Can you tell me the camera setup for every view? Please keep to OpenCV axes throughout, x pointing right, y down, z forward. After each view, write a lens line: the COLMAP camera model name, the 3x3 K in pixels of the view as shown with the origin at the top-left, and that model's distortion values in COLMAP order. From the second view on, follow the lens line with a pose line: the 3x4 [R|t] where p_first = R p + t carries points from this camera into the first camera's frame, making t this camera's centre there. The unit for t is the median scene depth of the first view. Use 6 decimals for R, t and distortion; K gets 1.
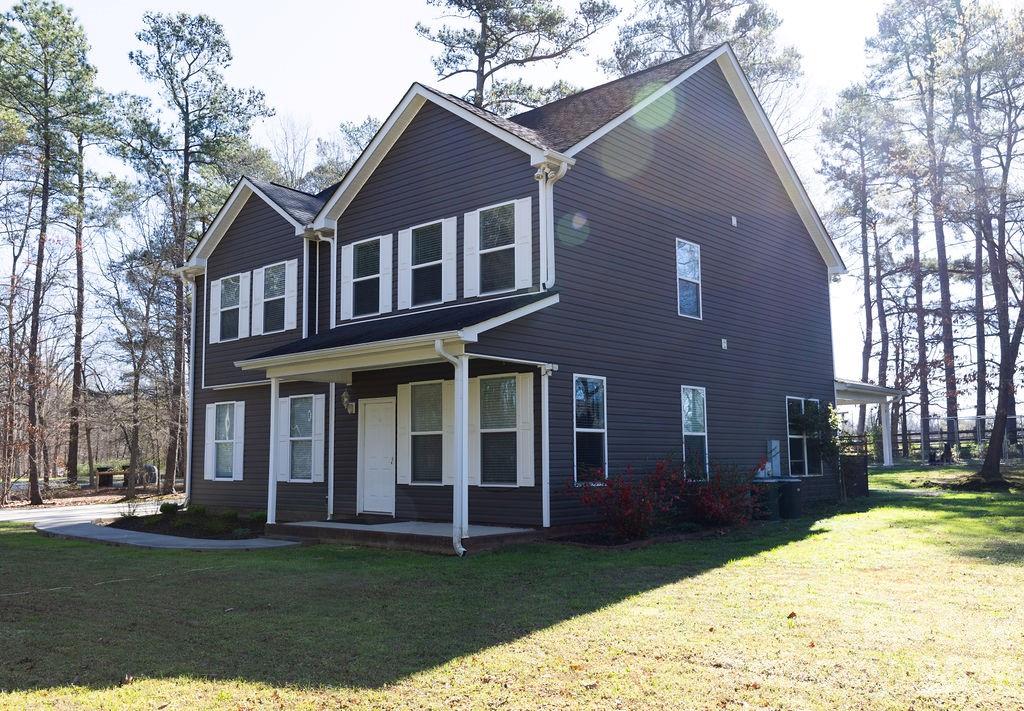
lens RADIAL K [[890.5, 0, 492.7], [0, 890.5, 353.9], [0, 0, 1]] dist [0.015051, 0.005527]
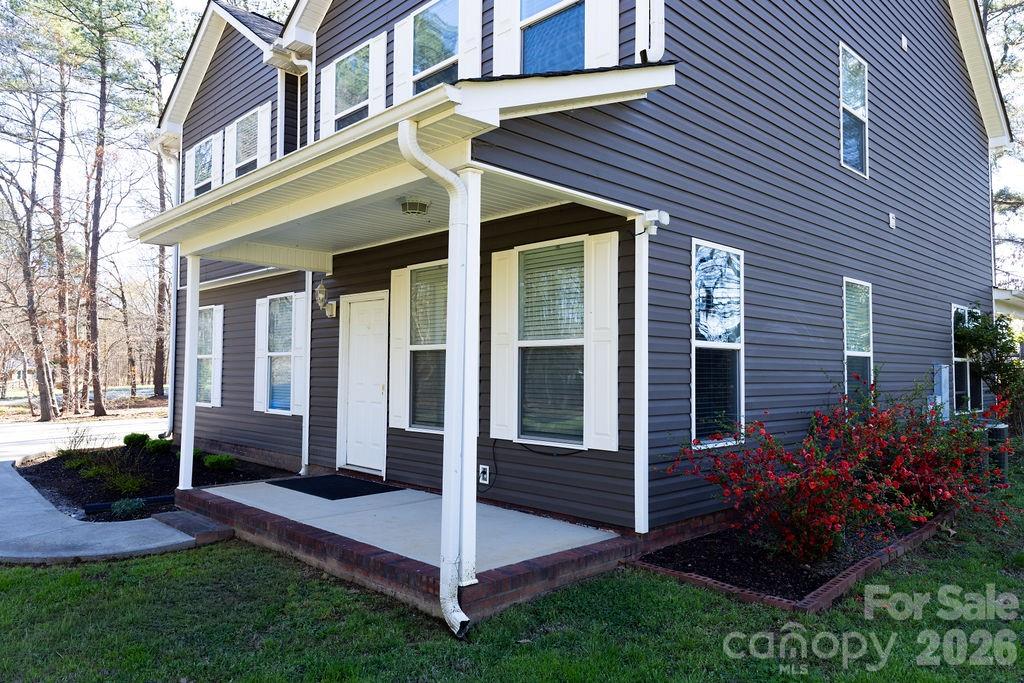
lens RADIAL K [[687.5, 0, 511.2], [0, 687.5, 336.6], [0, 0, 1]] dist [0.011308, -0.000574]
pose [[0.998224, 0.010746, -0.058600, 0.006851], [-0.006846, 0.997773, 0.066356, 0.050339], [0.059182, -0.065837, 0.996074, 0.538434]]
